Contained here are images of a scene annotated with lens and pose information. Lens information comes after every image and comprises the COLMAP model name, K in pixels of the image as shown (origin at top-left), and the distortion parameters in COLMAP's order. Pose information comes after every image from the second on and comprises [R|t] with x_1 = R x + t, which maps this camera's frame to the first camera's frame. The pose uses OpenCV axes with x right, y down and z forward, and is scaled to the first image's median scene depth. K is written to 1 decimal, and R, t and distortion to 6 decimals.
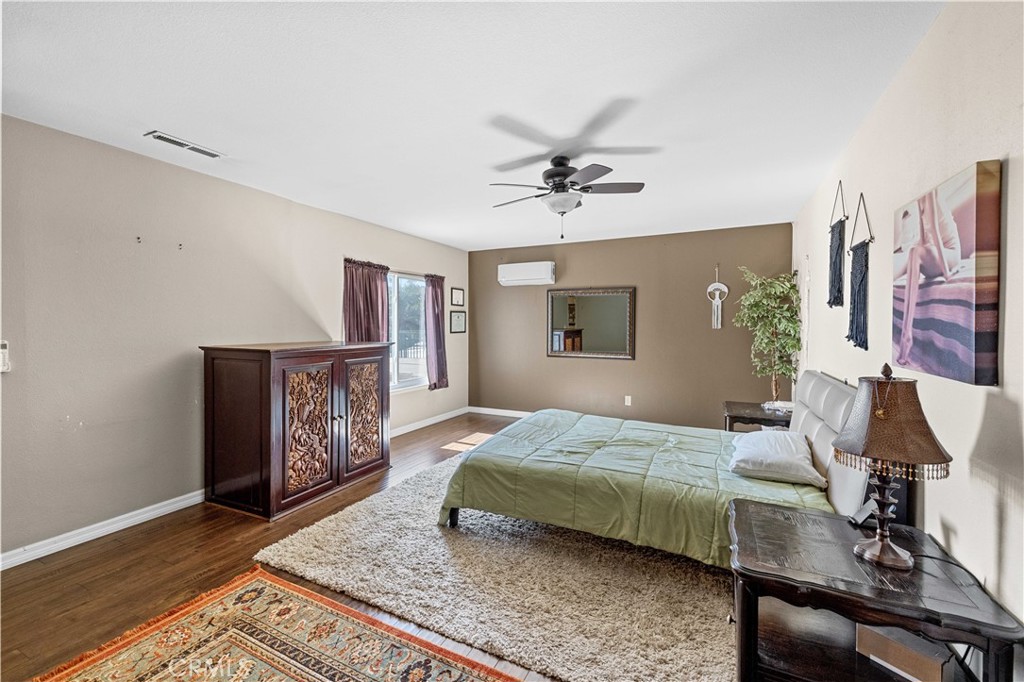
lens RADIAL K [[428.5, 0, 508.3], [0, 428.5, 334.6], [0, 0, 1]] dist [-0.000455, 0.000115]
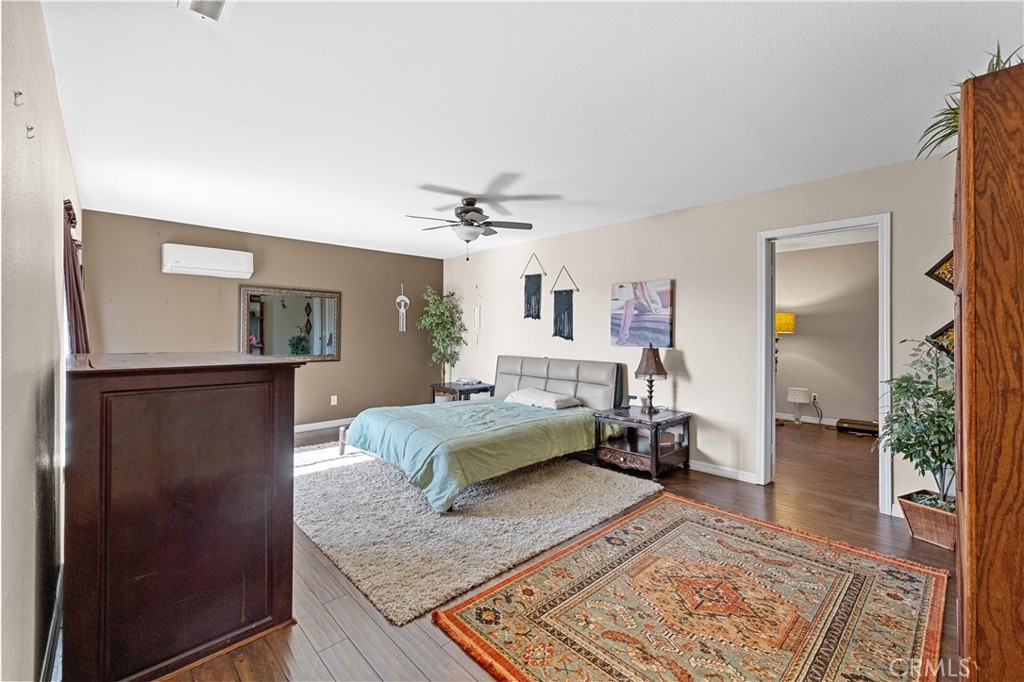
lens RADIAL K [[428.5, 0, 508.3], [0, 428.5, 334.6], [0, 0, 1]] dist [-0.000455, 0.000115]
pose [[0.347989, -0.009360, 0.937452, -1.156999], [0.016392, 0.999858, 0.003898, -0.006782], [-0.937355, 0.014010, 0.348093, 0.493276]]
